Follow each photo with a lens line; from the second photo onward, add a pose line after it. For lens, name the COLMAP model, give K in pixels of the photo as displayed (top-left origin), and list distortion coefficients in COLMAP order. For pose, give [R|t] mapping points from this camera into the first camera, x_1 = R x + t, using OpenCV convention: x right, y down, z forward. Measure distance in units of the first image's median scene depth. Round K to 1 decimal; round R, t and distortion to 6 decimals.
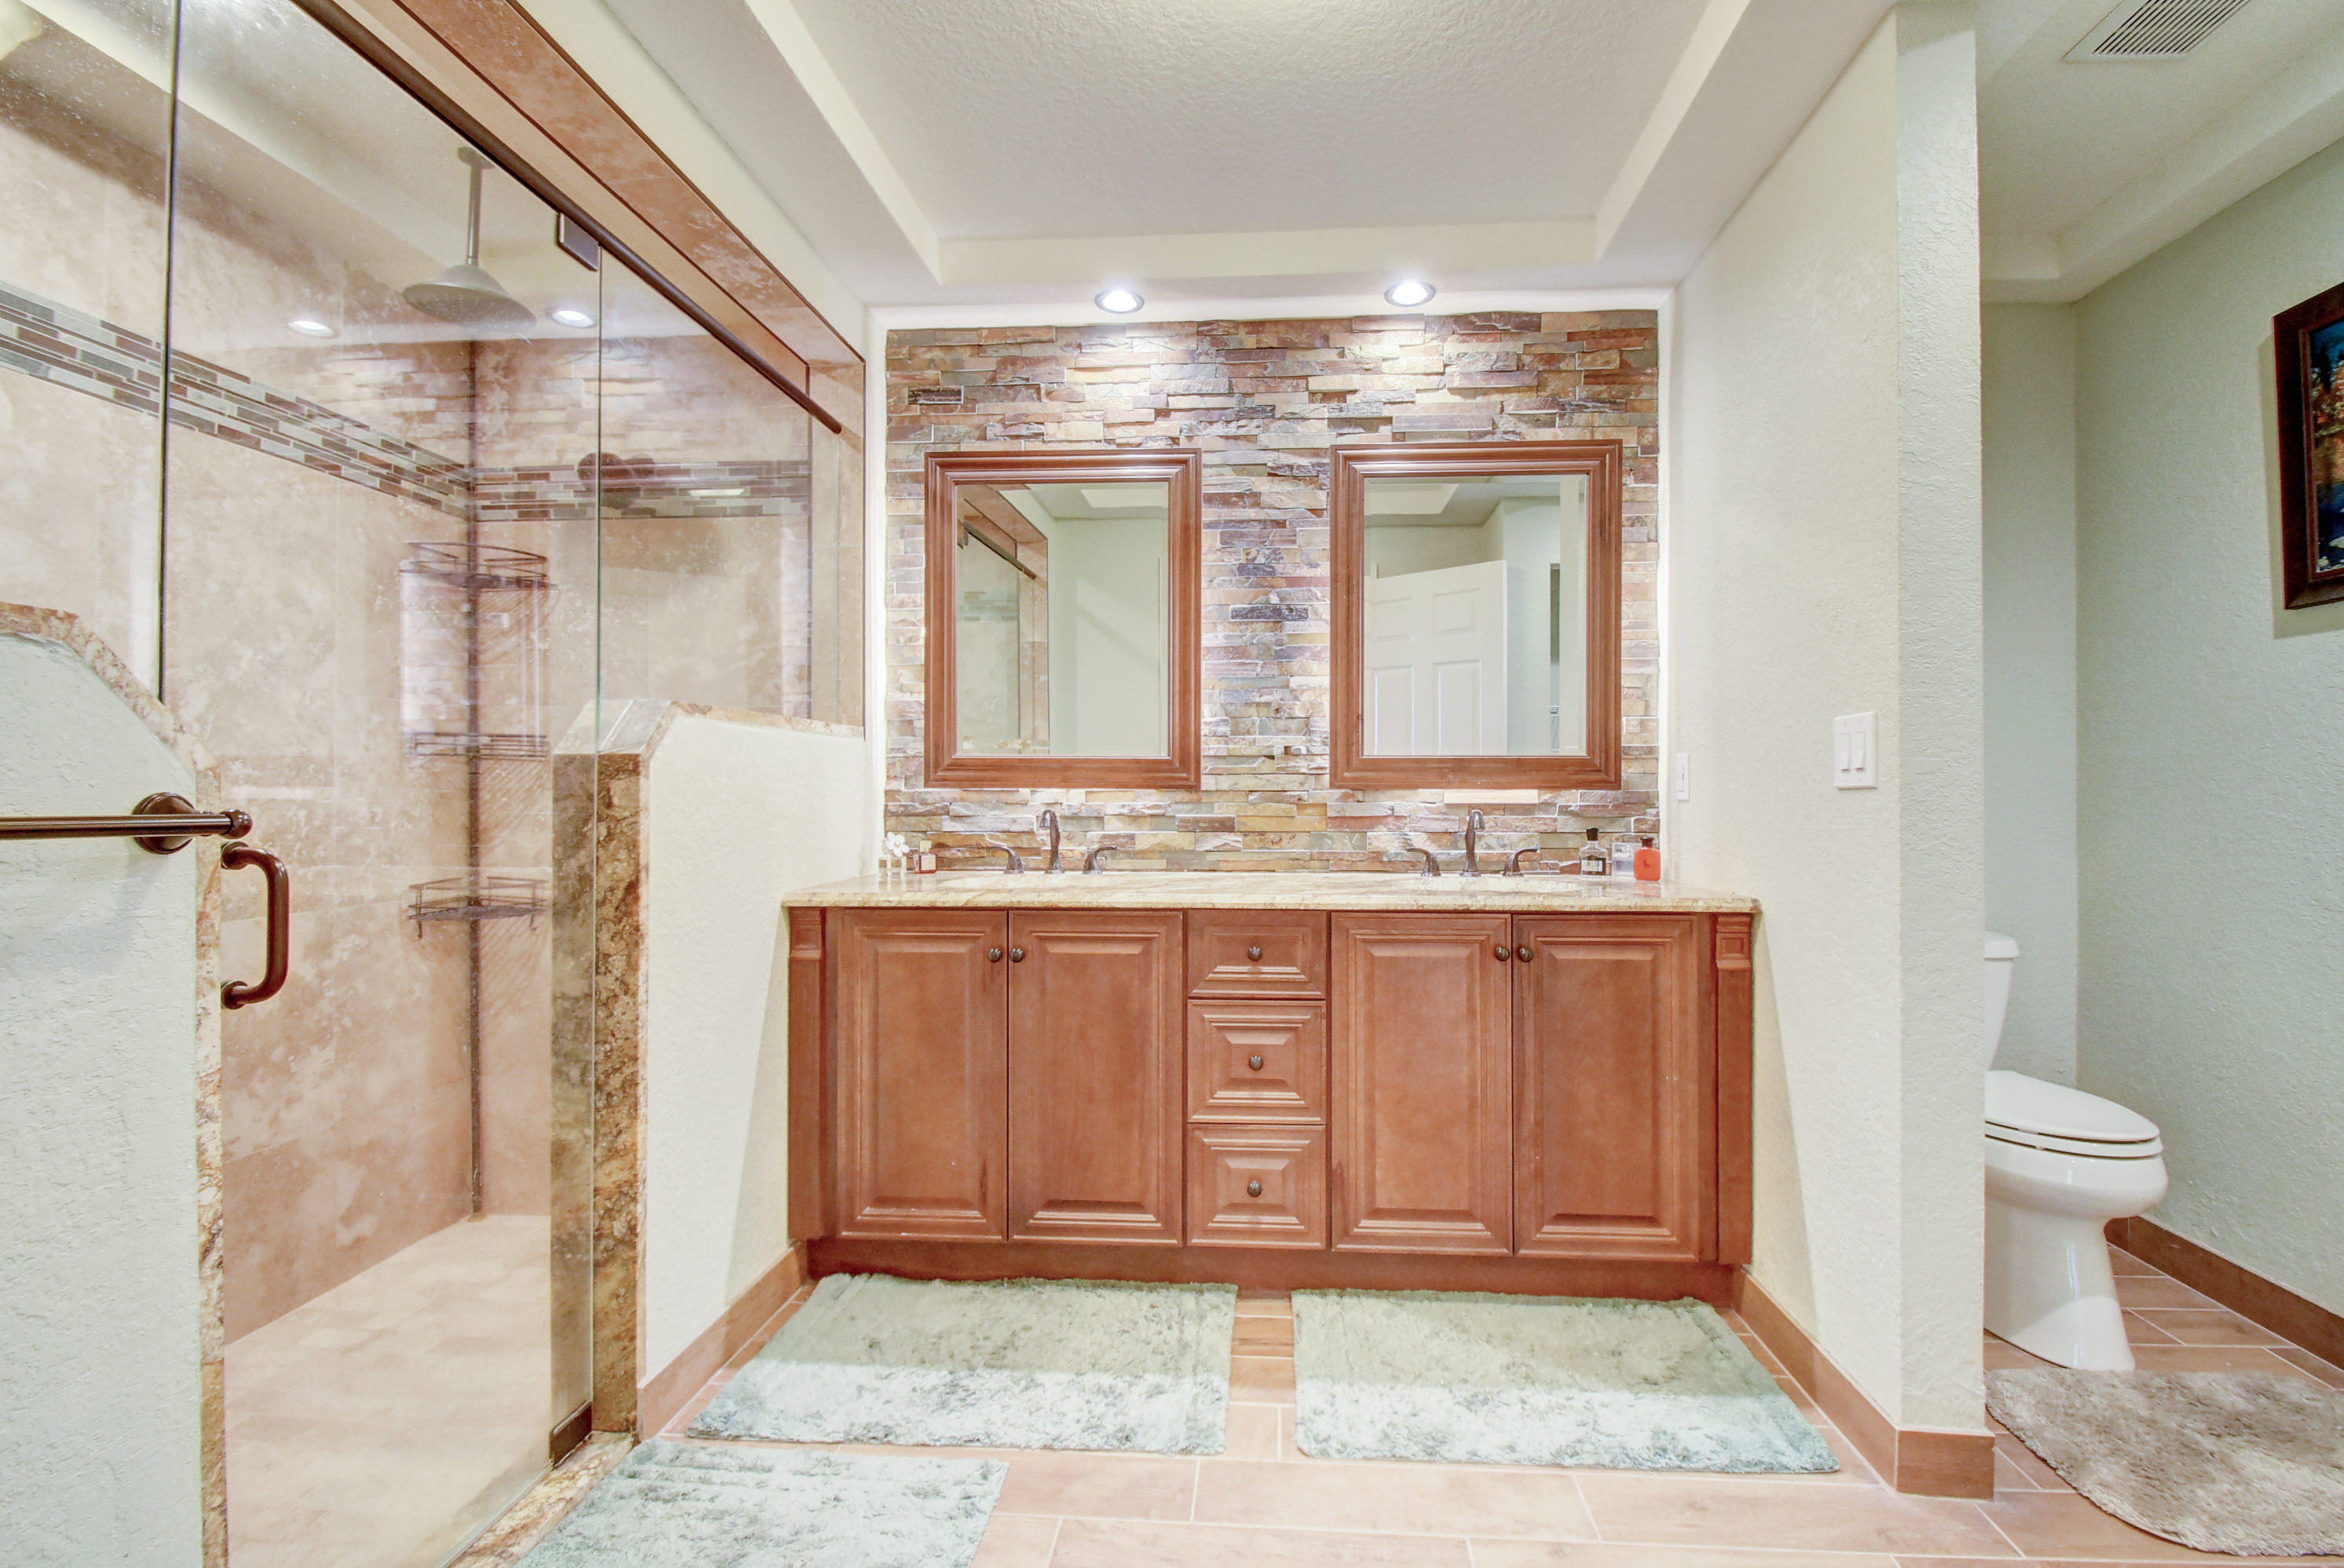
lens RADIAL K [[1035.8, 0, 1207.3], [0, 1035.8, 782.2], [0, 0, 1]] dist [0.000705, -0.007733]
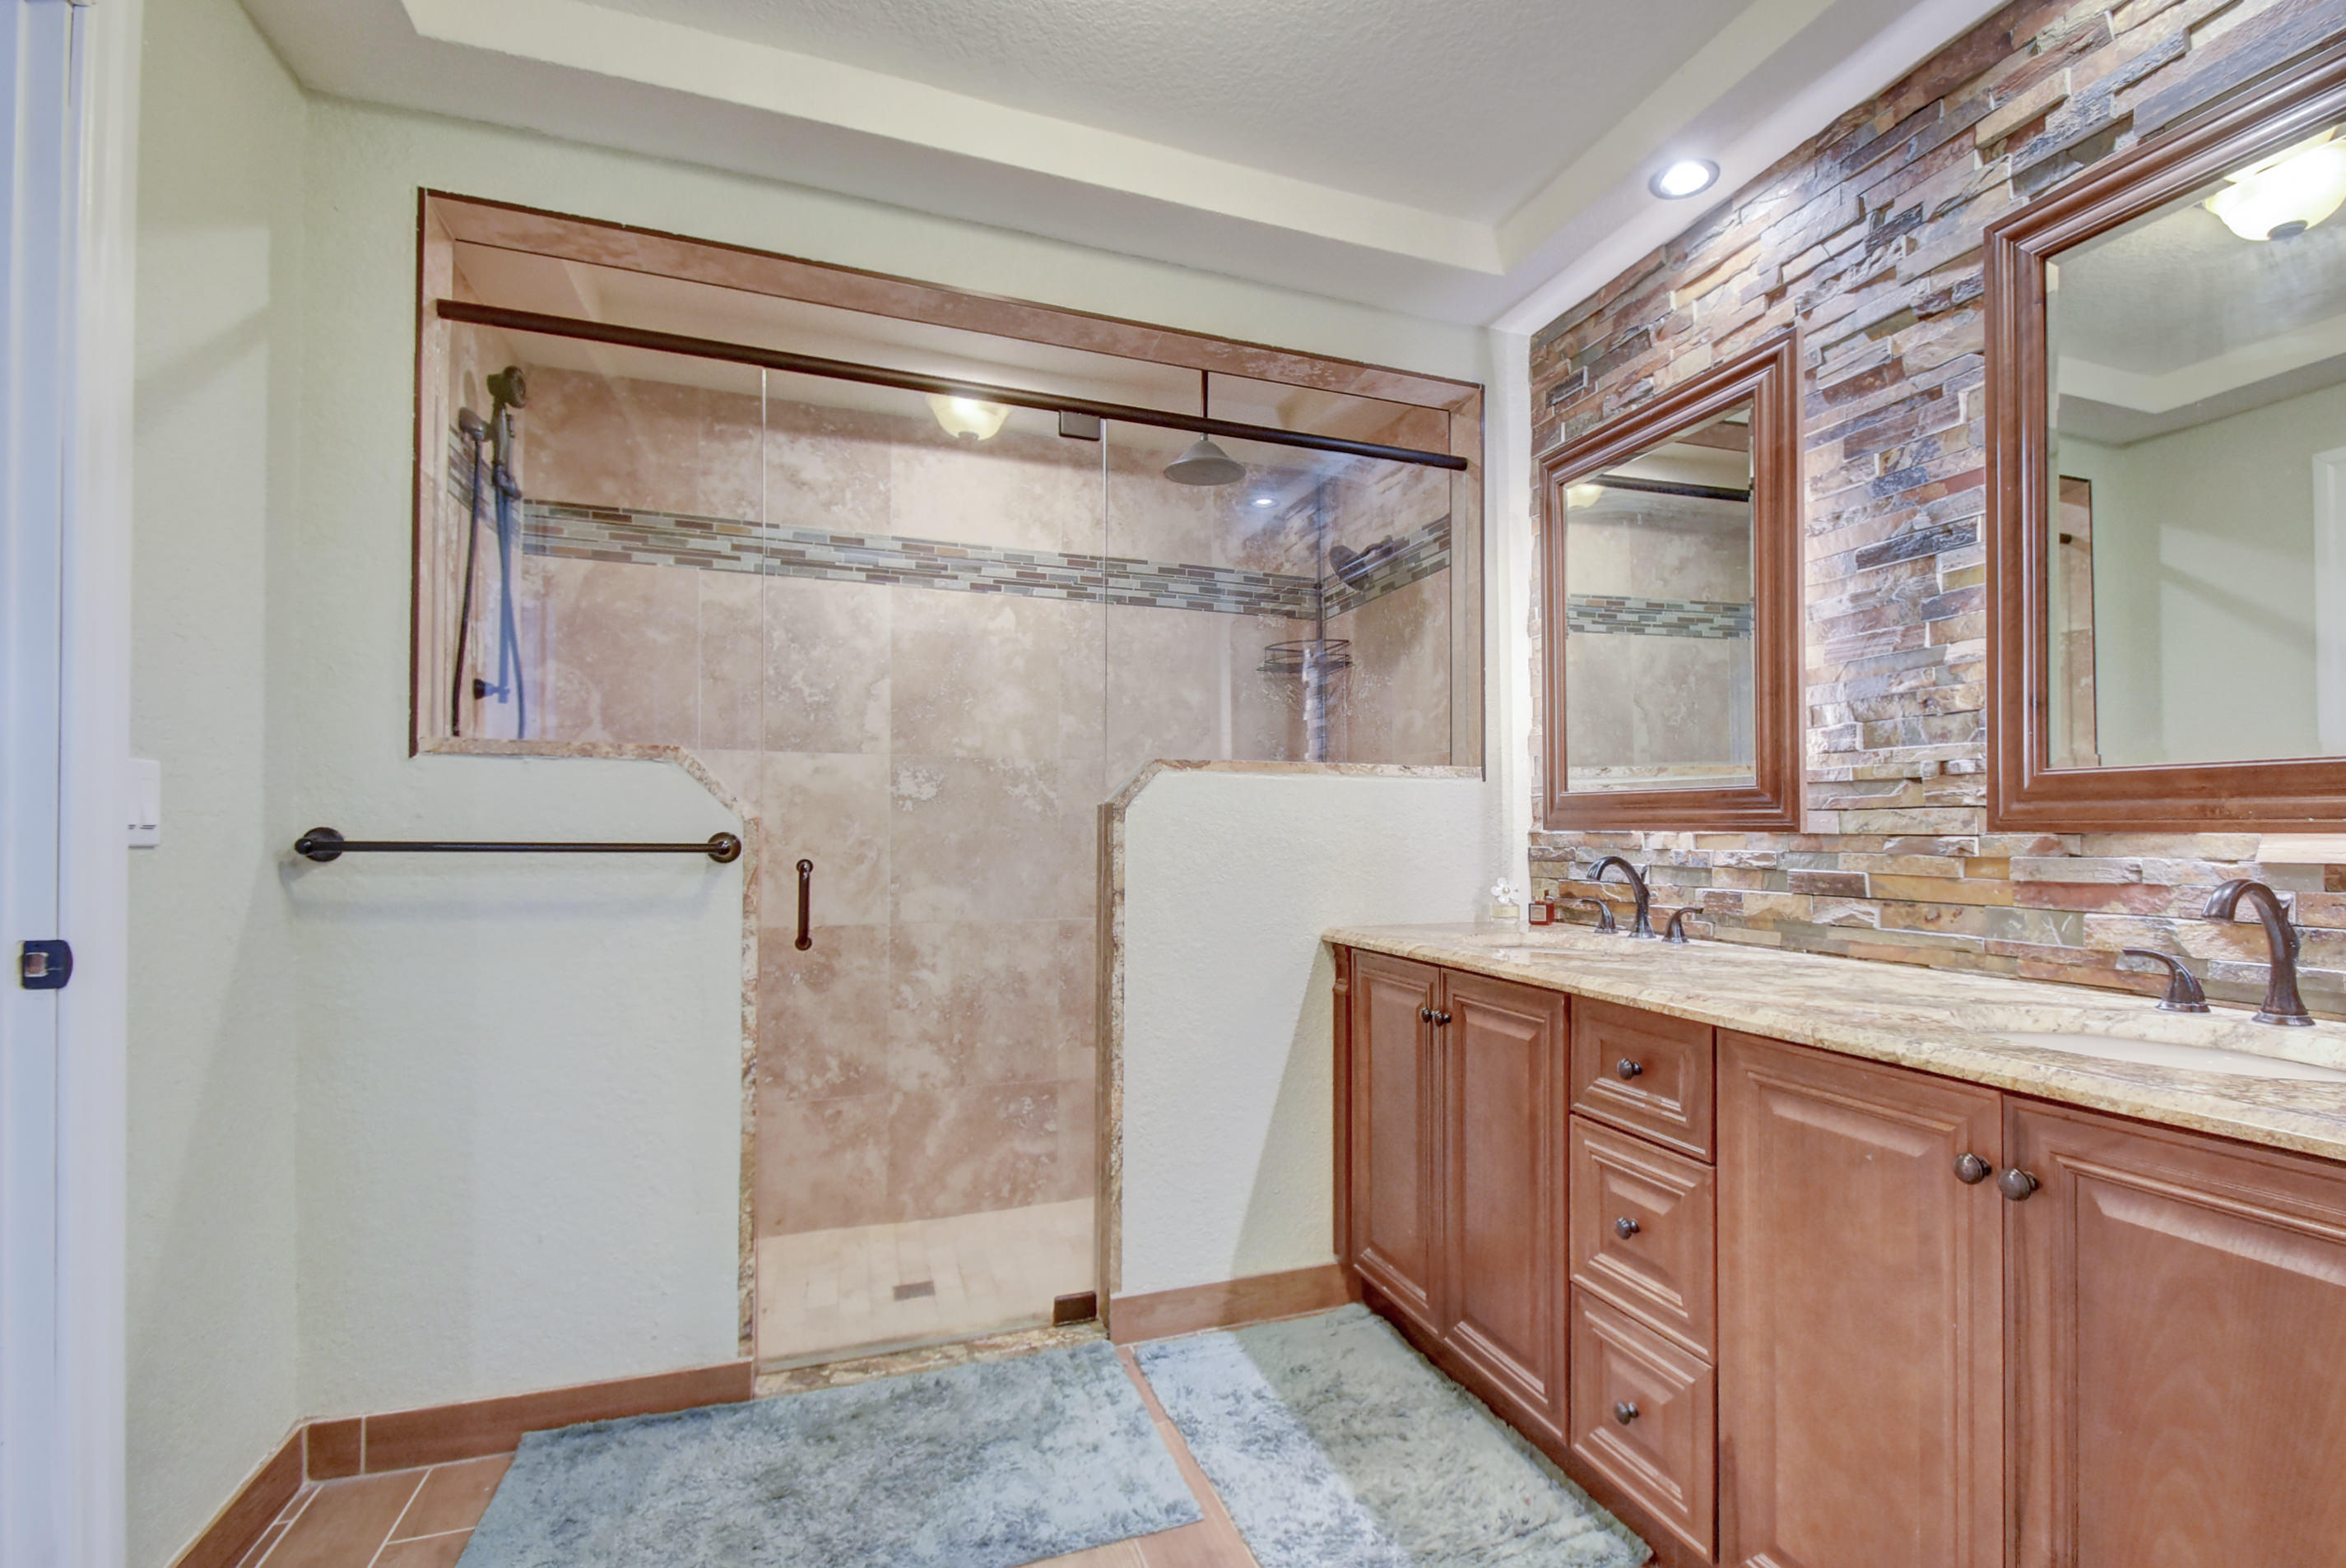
lens RADIAL K [[1070.1, 0, 1251.2], [0, 1070.1, 824.7], [0, 0, 1]] dist [0.020551, -0.012656]
pose [[0.435824, -0.004497, -0.900021, 0.465385], [0.004288, 0.999987, -0.002920, 0.002395], [0.900022, -0.002586, 0.435837, 0.369233]]
